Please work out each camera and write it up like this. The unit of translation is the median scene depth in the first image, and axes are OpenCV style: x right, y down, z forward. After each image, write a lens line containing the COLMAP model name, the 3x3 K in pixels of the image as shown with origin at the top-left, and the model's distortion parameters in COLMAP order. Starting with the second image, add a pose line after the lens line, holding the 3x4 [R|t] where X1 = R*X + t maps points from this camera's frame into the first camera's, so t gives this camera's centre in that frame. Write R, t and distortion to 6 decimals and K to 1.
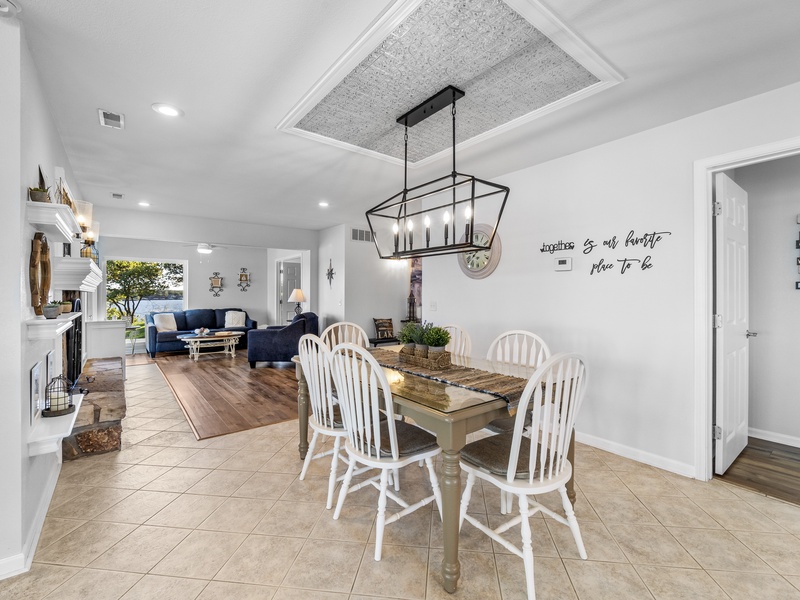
lens RADIAL K [[363.7, 0, 408.2], [0, 363.7, 296.9], [0, 0, 1]] dist [0.003327, -0.000947]
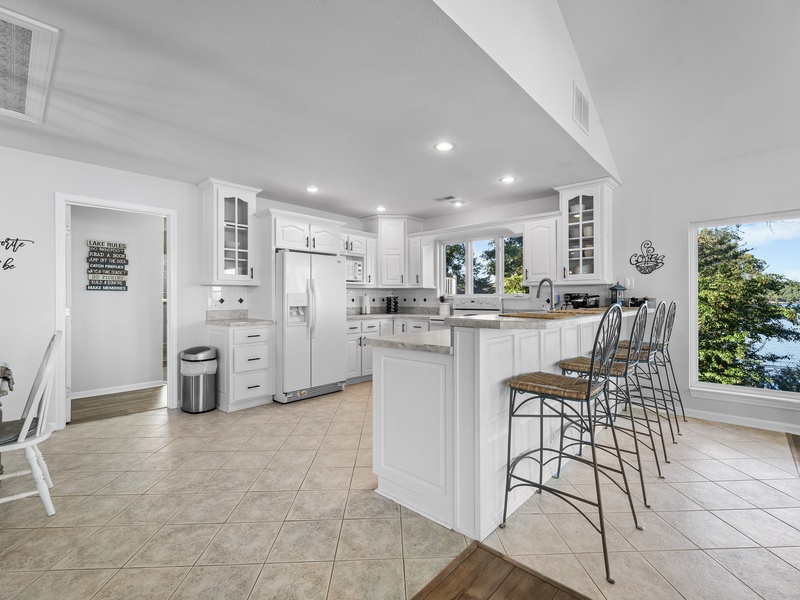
lens RADIAL K [[363.7, 0, 402.1], [0, 363.7, 296.3], [0, 0, 1]] dist [0.003327, -0.000947]
pose [[-0.152318, 0.006139, 0.988312, -0.758050], [0.005213, 0.999972, -0.005408, 0.023658], [-0.988318, 0.004328, -0.152346, -0.048522]]
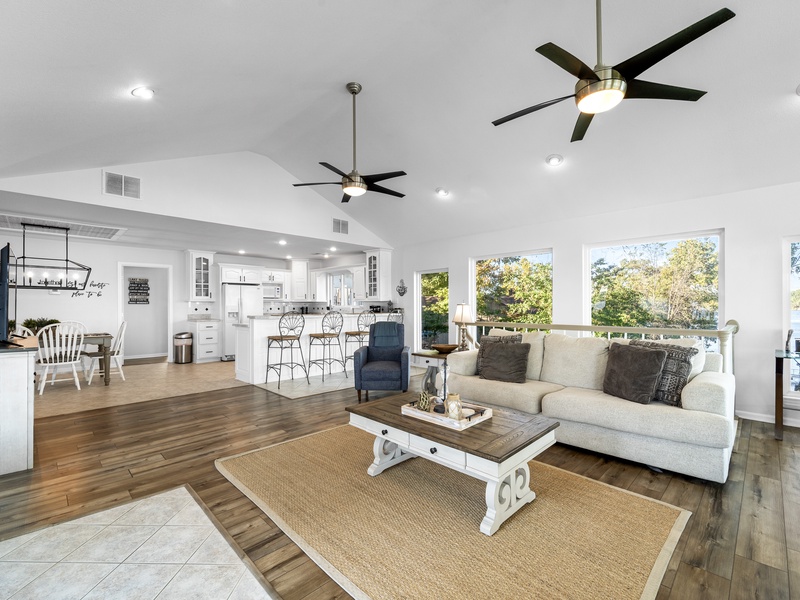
lens RADIAL K [[363.7, 0, 400.8], [0, 363.7, 306.6], [0, 0, 1]] dist [0.003327, -0.000947]
pose [[-0.106466, -0.002689, 0.994313, -2.556907], [0.006002, 0.999976, 0.003347, 0.003230], [-0.994298, 0.006324, -0.106447, -1.039312]]
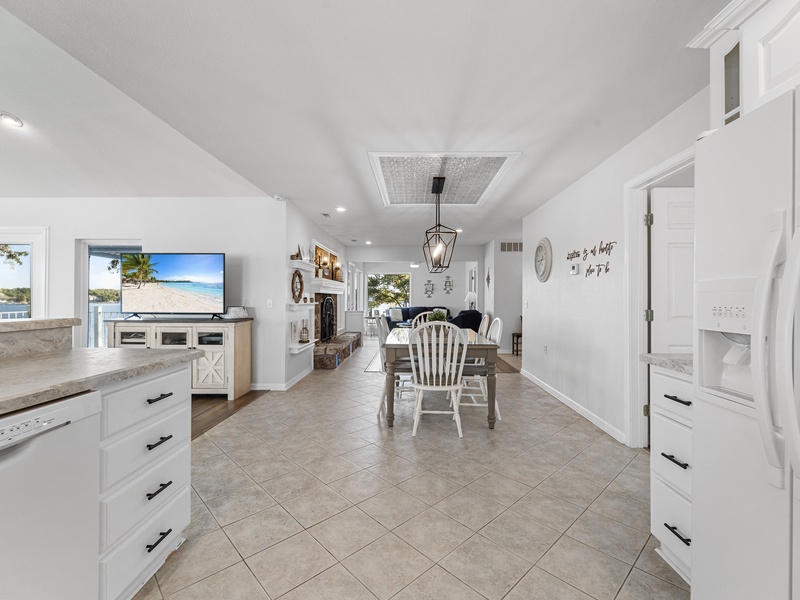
lens RADIAL K [[363.7, 0, 408.8], [0, 363.7, 296.0], [0, 0, 1]] dist [0.003327, -0.000947]
pose [[0.774489, -0.000749, -0.632586, 1.048492], [-0.006632, 0.999935, -0.009304, 0.021716], [0.632552, 0.011401, 0.774434, -0.421898]]
